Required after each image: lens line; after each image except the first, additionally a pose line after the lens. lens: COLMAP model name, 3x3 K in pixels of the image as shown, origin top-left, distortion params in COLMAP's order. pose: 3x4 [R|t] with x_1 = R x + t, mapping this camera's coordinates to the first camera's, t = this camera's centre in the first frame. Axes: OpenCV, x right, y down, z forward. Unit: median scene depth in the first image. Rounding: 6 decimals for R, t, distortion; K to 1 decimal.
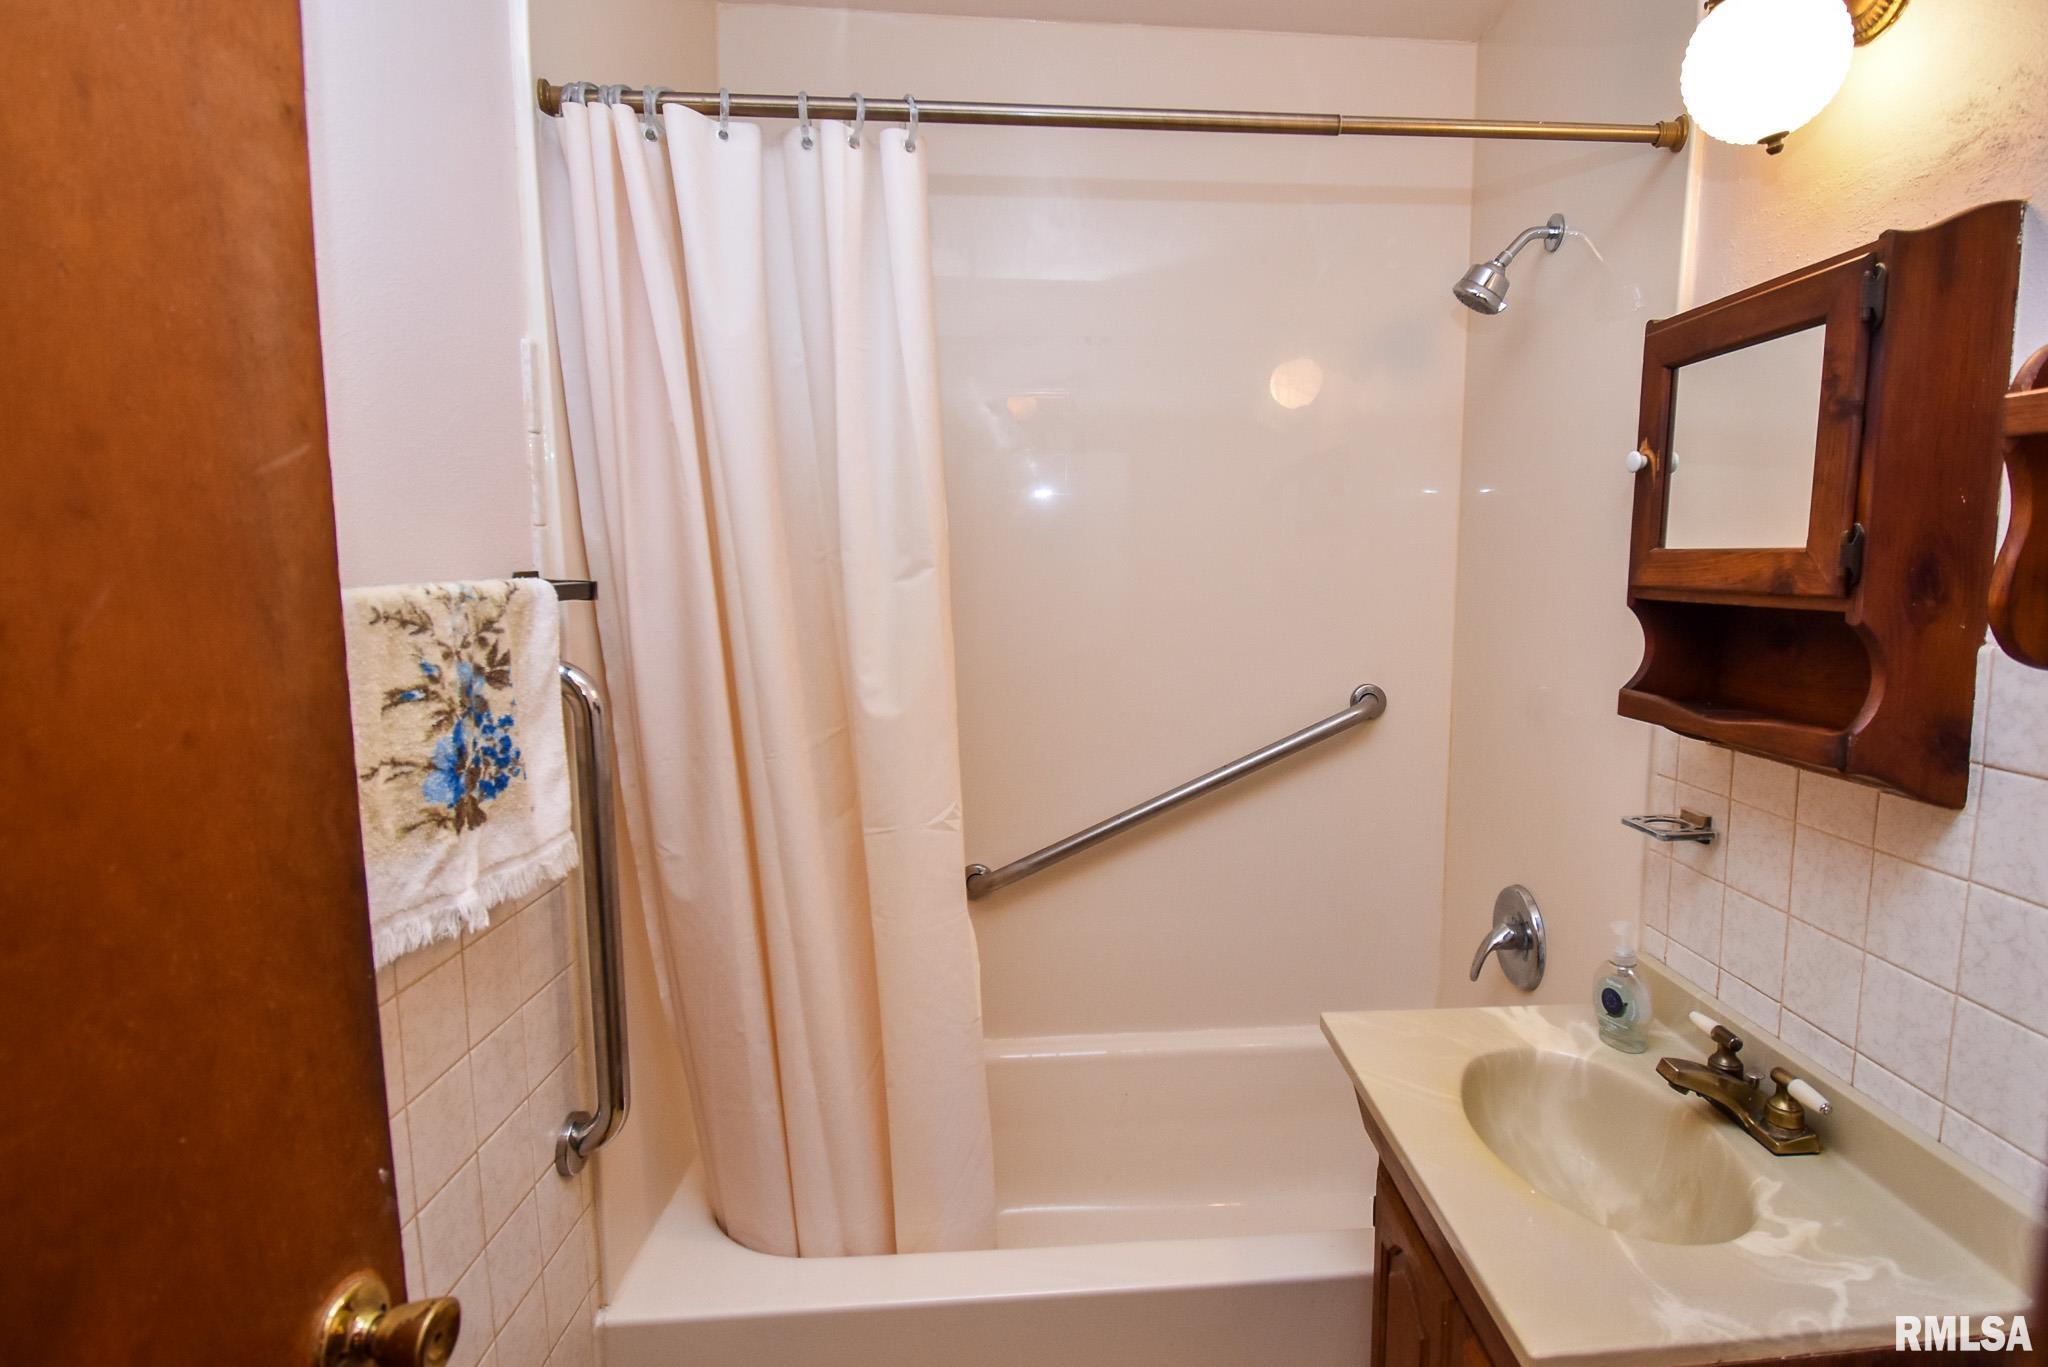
lens RADIAL K [[1015.7, 0, 1130.3], [0, 1015.7, 683.8], [0, 0, 1]] dist [0.032708, -0.035900]
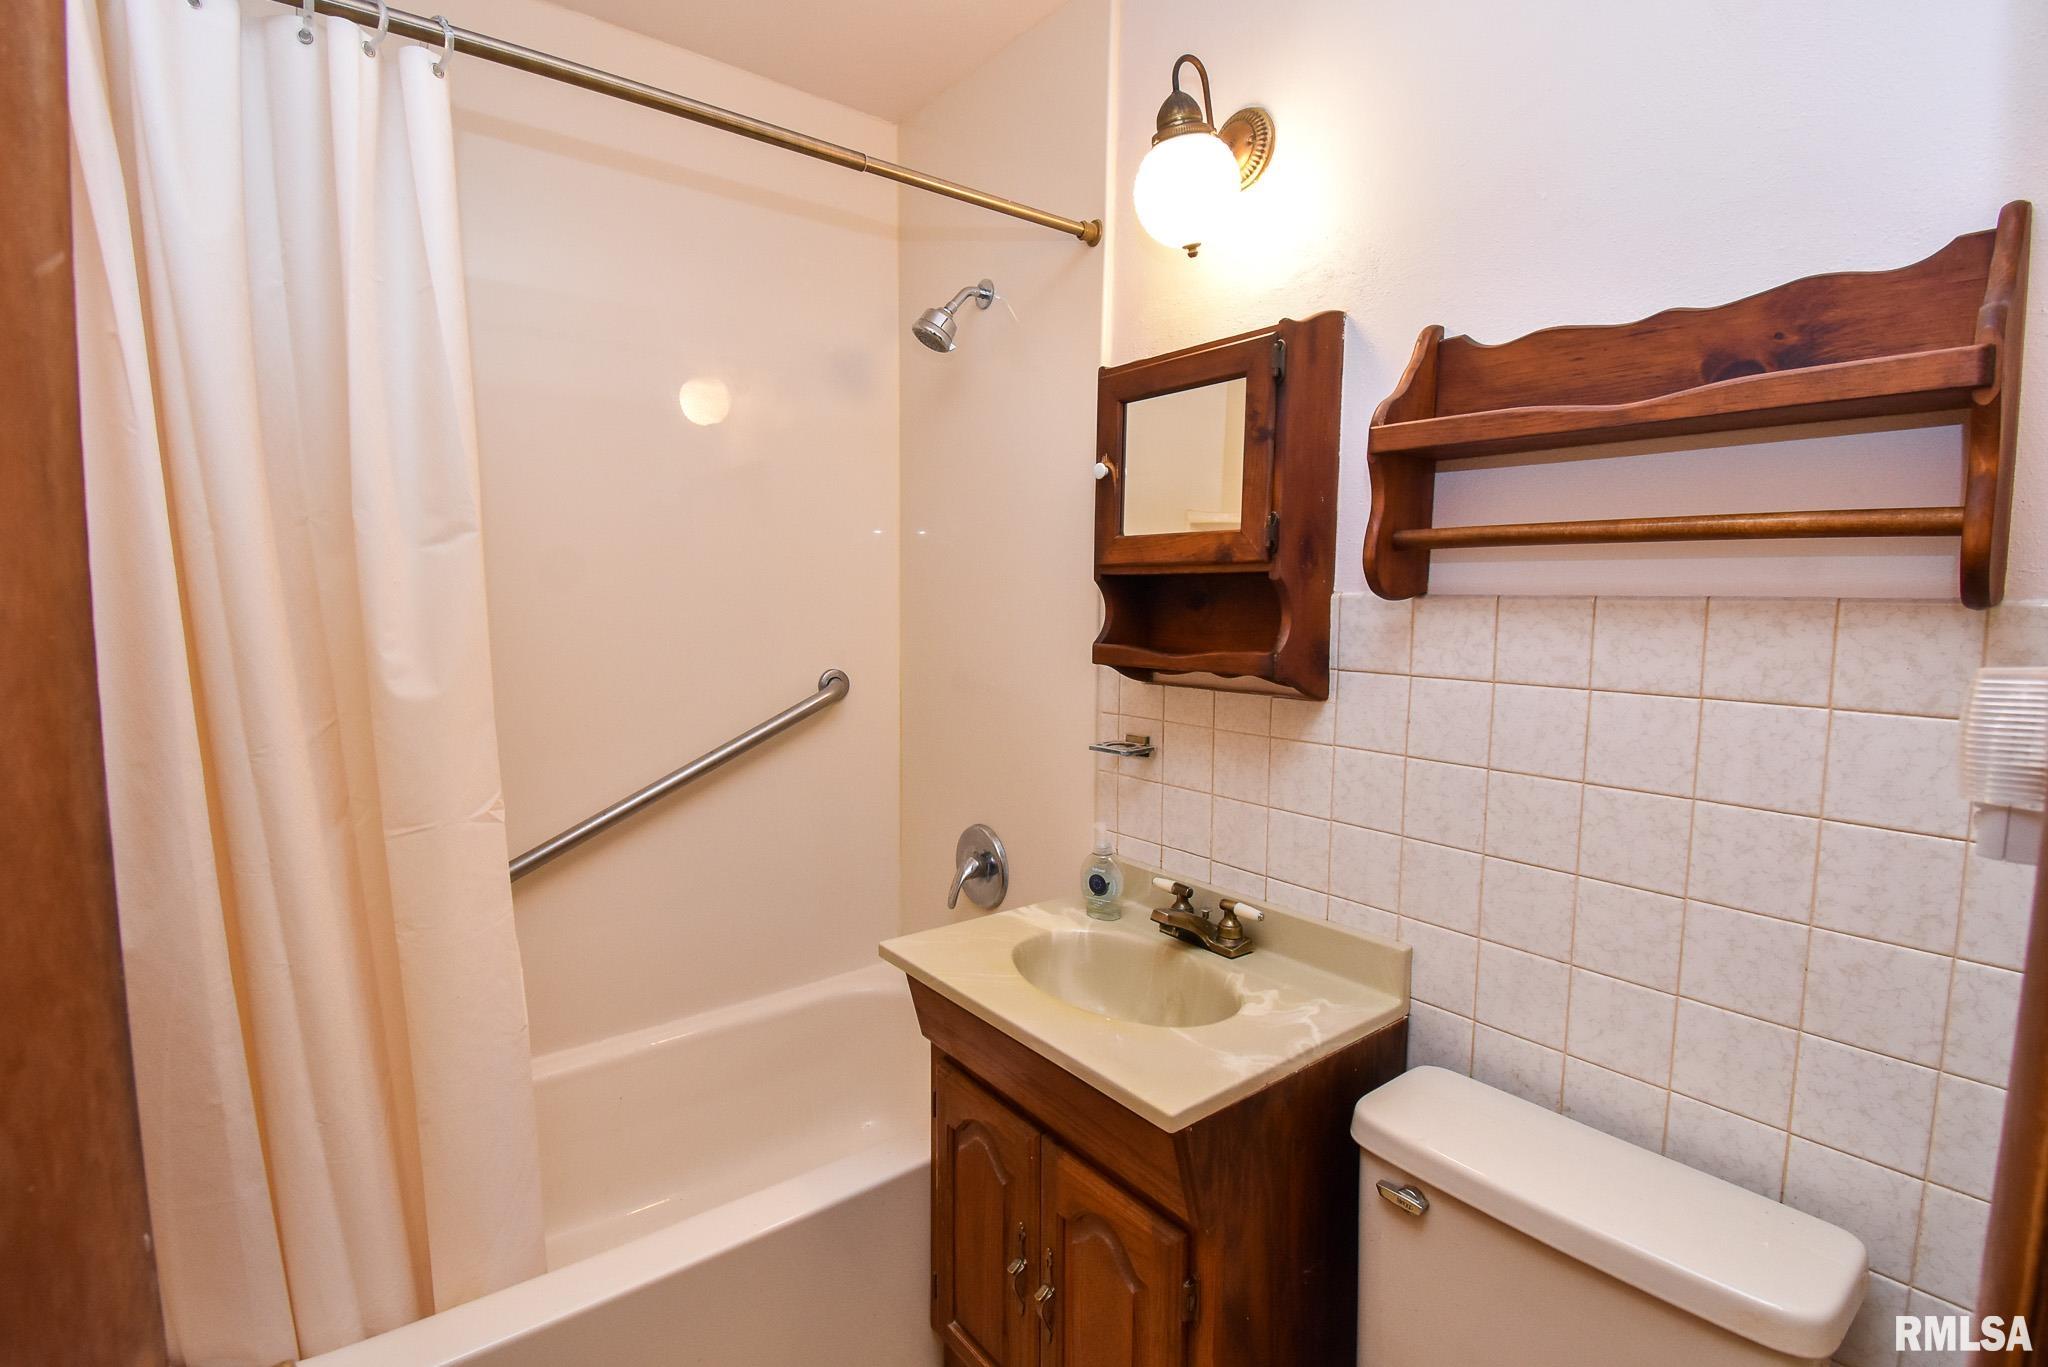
lens RADIAL K [[942.2, 0, 1021.8], [0, 942.2, 680.9], [0, 0, 1]] dist [0.021890, -0.027700]
pose [[0.842272, -0.045057, 0.537167, -0.264093], [0.058646, 0.998245, -0.008226, 0.060007], [-0.535854, 0.038431, 0.843436, 0.028965]]
